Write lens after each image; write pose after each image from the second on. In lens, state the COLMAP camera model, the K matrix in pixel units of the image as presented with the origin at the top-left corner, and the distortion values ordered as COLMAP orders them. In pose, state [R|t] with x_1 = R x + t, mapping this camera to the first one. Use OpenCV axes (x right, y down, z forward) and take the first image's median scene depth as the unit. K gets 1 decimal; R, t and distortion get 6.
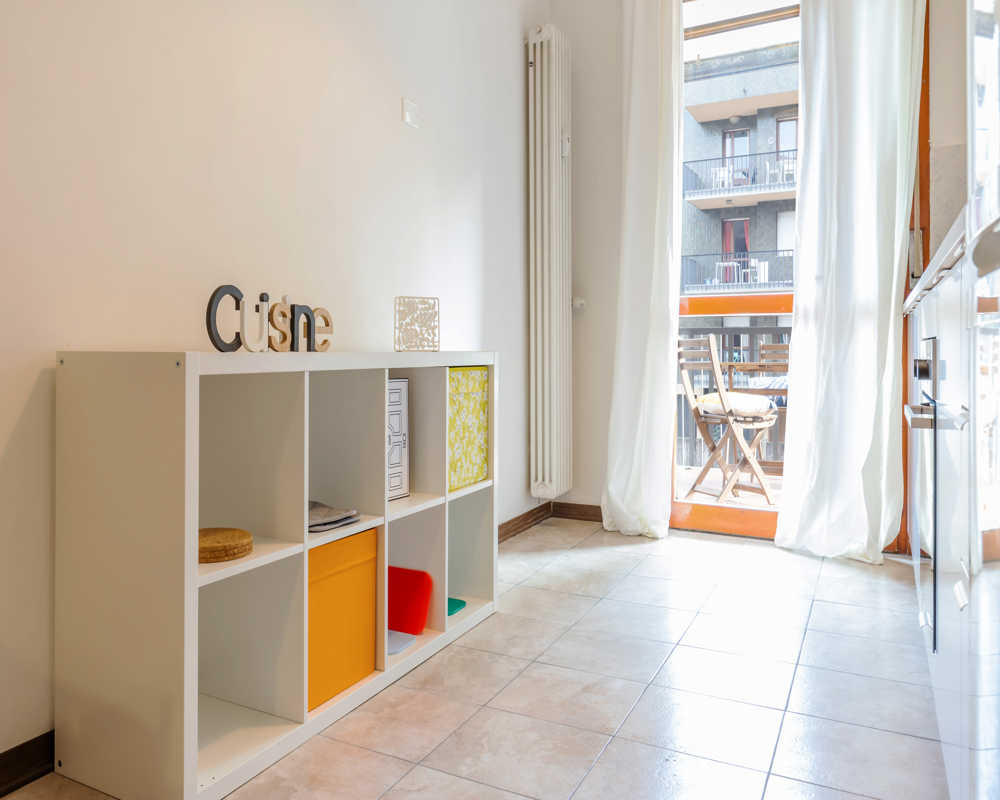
lens RADIAL K [[828.2, 0, 414.1], [0, 828.2, 348.6], [0, 0, 1]] dist [0.007082, 0.000653]
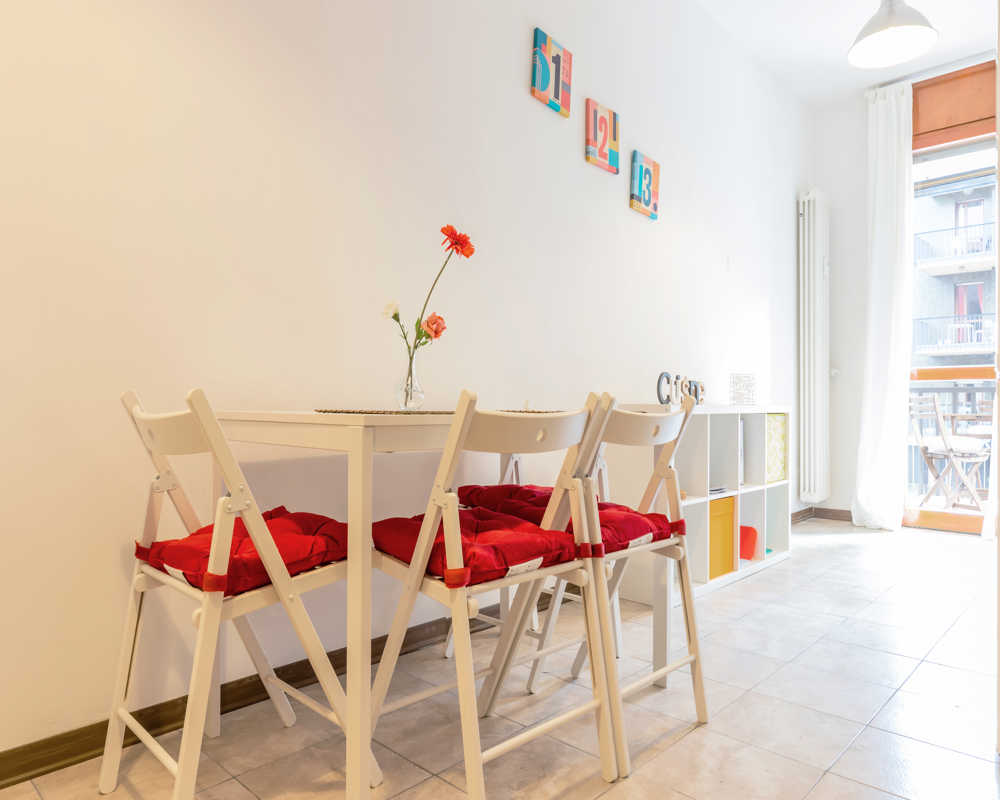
lens RADIAL K [[712.2, 0, 479.8], [0, 712.2, 404.1], [0, 0, 1]] dist [0.004049, -0.000993]
pose [[0.972811, 0.002039, -0.231592, -0.125495], [-0.001639, 0.999997, 0.001921, -0.000076], [0.231595, -0.001489, 0.972811, -0.395315]]
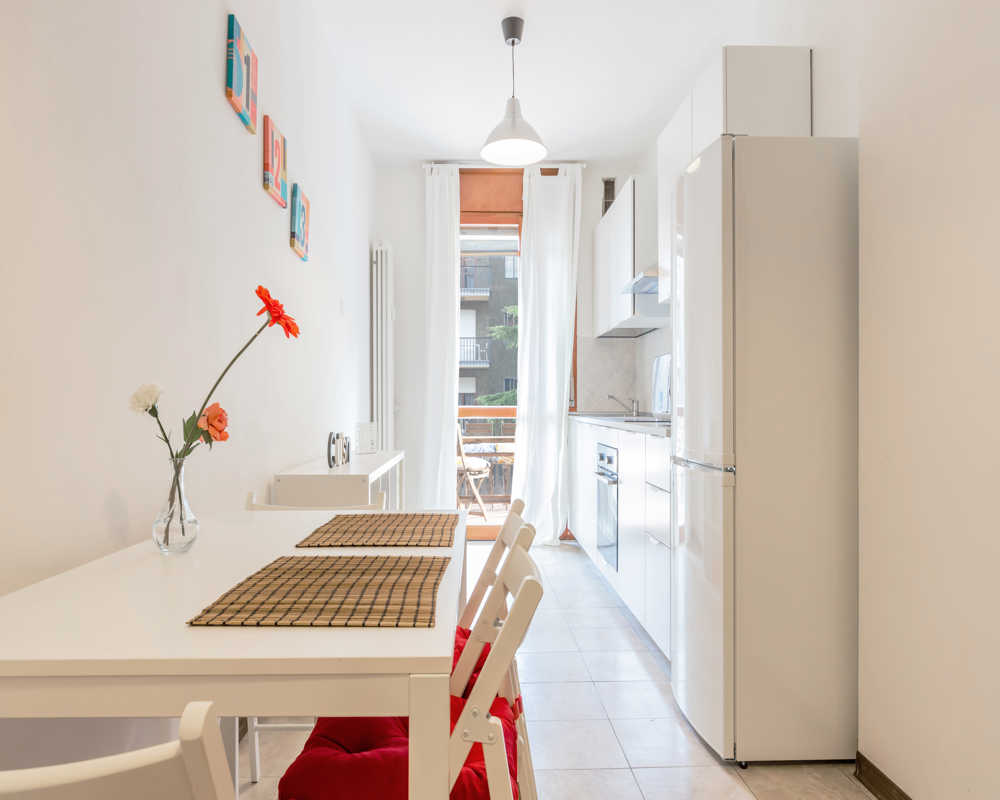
lens RADIAL K [[680.7, 0, 520.9], [0, 680.7, 402.4], [0, 0, 1]] dist [0.000221, -0.002285]
pose [[0.834319, 0.000559, 0.551282, -0.348127], [-0.000009, 0.999999, -0.001000, -0.068850], [-0.551283, 0.000829, 0.834318, -0.260836]]
